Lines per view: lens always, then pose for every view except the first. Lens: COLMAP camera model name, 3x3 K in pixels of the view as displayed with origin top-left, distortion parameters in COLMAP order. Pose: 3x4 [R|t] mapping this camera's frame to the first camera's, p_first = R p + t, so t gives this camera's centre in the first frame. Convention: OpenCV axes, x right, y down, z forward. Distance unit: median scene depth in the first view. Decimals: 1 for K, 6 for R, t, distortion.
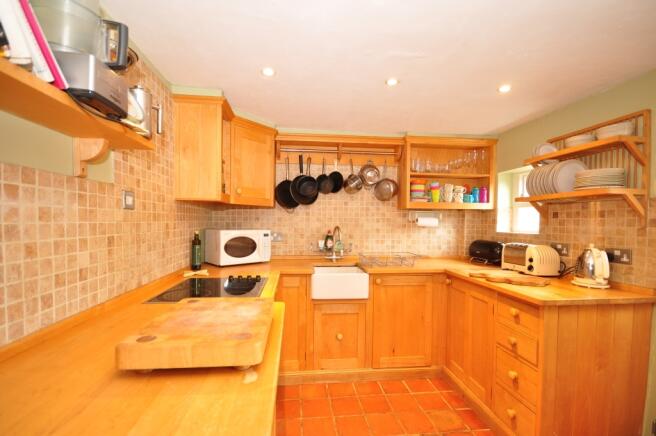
lens RADIAL K [[284.6, 0, 327.1], [0, 284.6, 221.0], [0, 0, 1]] dist [0.000063, 0.000019]
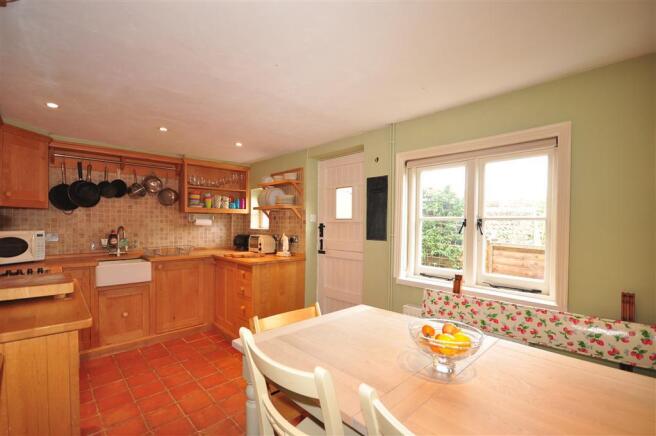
lens RADIAL K [[293.0, 0, 333.3], [0, 293.0, 227.6], [0, 0, 1]] dist [-0.007866, -0.002052]
pose [[0.793089, -0.014684, 0.608928, -0.004083], [0.000778, 0.999733, 0.023094, -0.003219], [-0.609105, -0.017842, 0.792889, -0.520278]]
